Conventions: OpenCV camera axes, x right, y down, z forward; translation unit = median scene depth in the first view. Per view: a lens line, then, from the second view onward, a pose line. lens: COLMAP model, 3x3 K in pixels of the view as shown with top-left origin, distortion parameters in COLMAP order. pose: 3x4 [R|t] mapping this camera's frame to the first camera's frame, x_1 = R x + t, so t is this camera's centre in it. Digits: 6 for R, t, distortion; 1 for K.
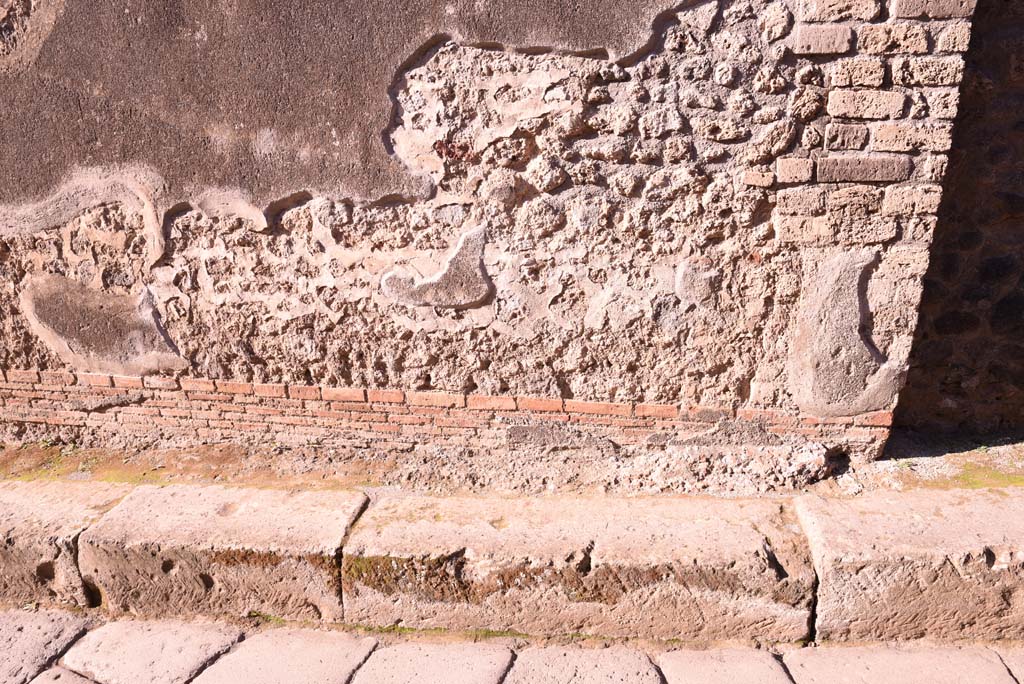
lens RADIAL K [[700.4, 0, 512.0], [0, 700.4, 350.5], [0, 0, 1]] dist [-0.132517, 0.093608]
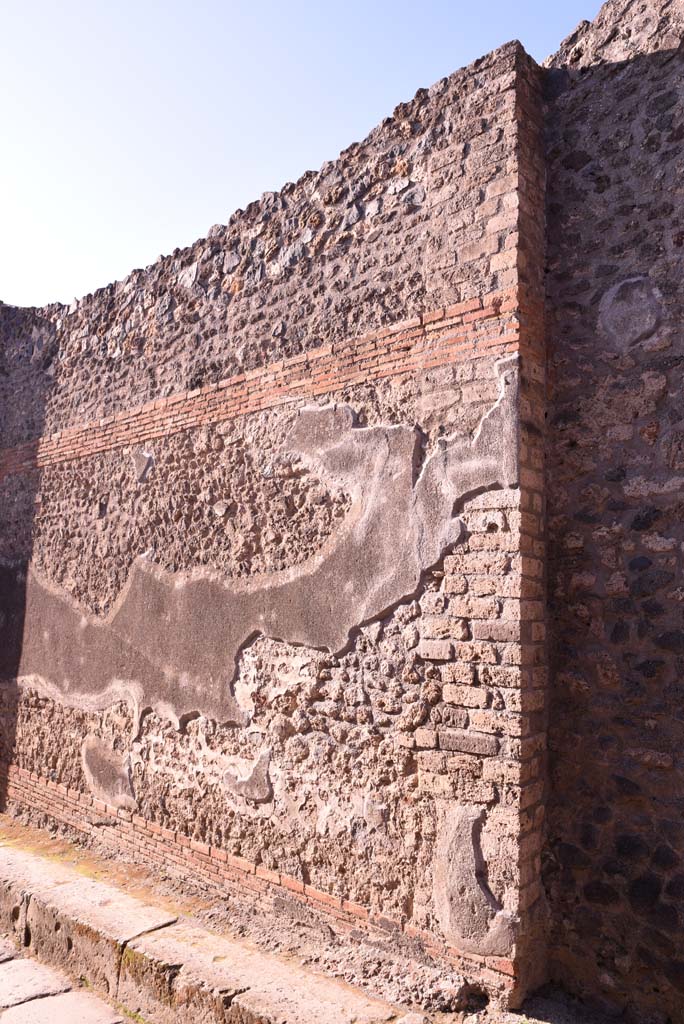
lens RADIAL K [[700.4, 0, 336.0], [0, 700.4, 508.7], [0, 0, 1]] dist [-0.132517, 0.093608]
pose [[0.844340, -0.040785, -0.534254, 0.949395], [-0.207868, 0.894072, -0.396770, -0.080807], [0.493843, 0.446063, 0.746422, -0.318721]]
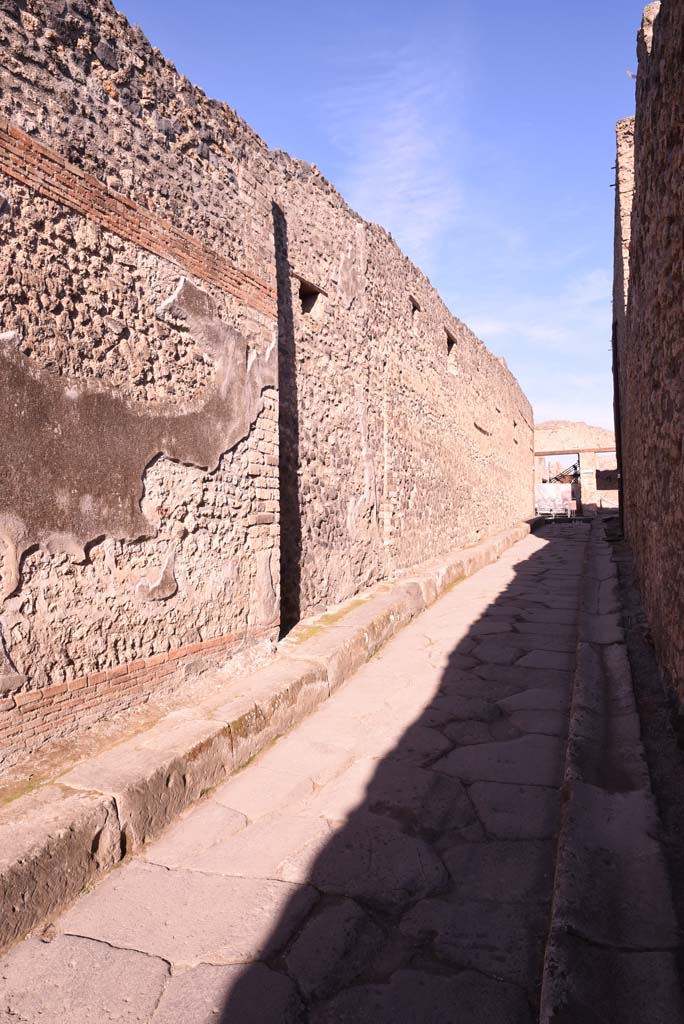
lens RADIAL K [[702.6, 0, 342.0], [0, 702.6, 512.0], [0, 0, 1]] dist [-0.133931, 0.095733]
pose [[0.216082, 0.025775, 0.976035, -1.806874], [0.341811, 0.934396, -0.100348, 0.064577], [-0.914590, 0.355303, 0.193096, 0.199183]]
